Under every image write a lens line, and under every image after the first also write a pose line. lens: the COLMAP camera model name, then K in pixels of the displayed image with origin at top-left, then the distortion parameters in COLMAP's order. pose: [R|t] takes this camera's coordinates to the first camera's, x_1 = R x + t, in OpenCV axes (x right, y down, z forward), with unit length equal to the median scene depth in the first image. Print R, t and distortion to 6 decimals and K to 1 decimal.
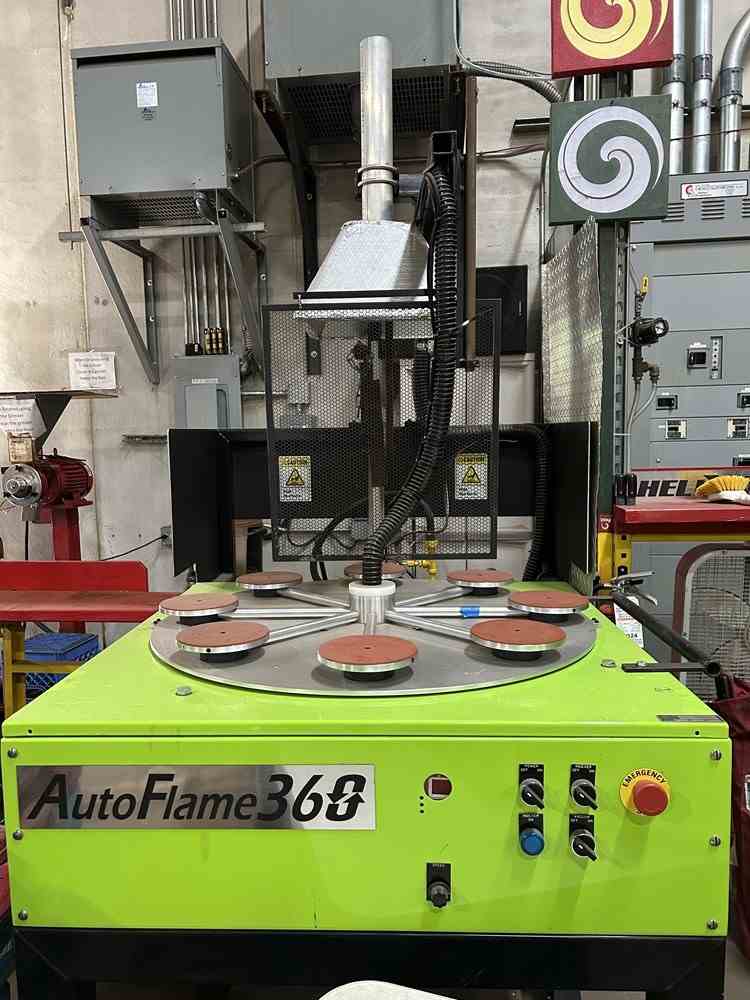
lens RADIAL K [[749.8, 0, 375.2], [0, 749.8, 517.8], [0, 0, 1]] dist [-0.000631, 0.002925]
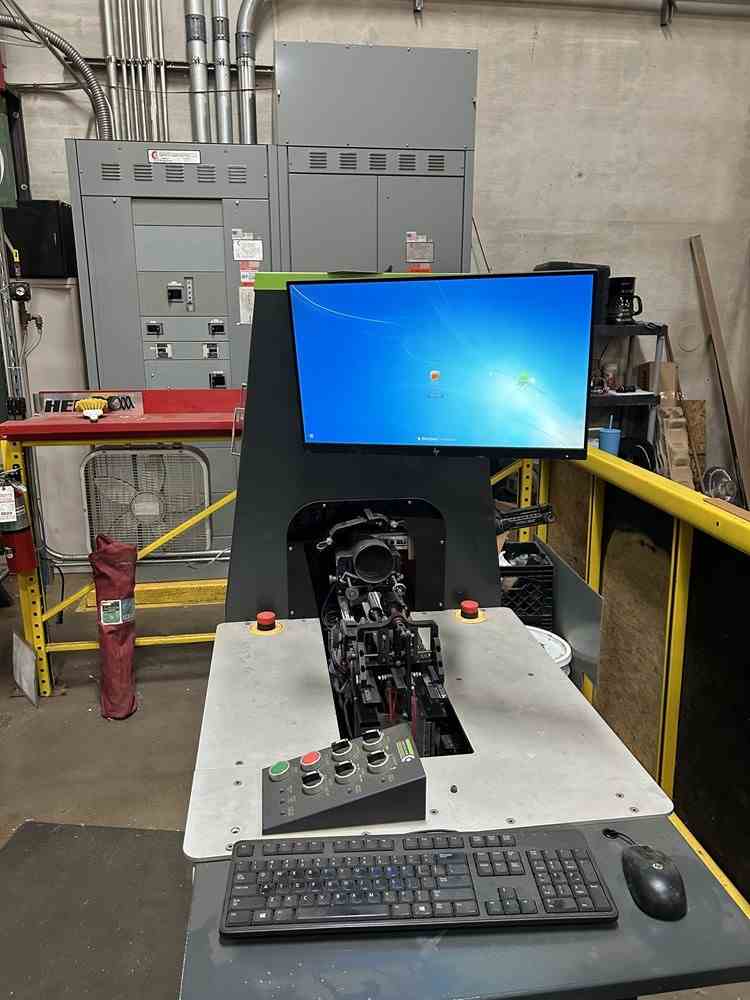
lens RADIAL K [[755.2, 0, 375.0], [0, 755.2, 500.0], [0, 0, 1]] dist [0.021745, -0.003681]
pose [[0.973832, -0.032763, 0.224895, 0.457351], [0.001529, 0.990476, 0.137677, -0.043555], [-0.227263, -0.133731, 0.964607, -0.358043]]
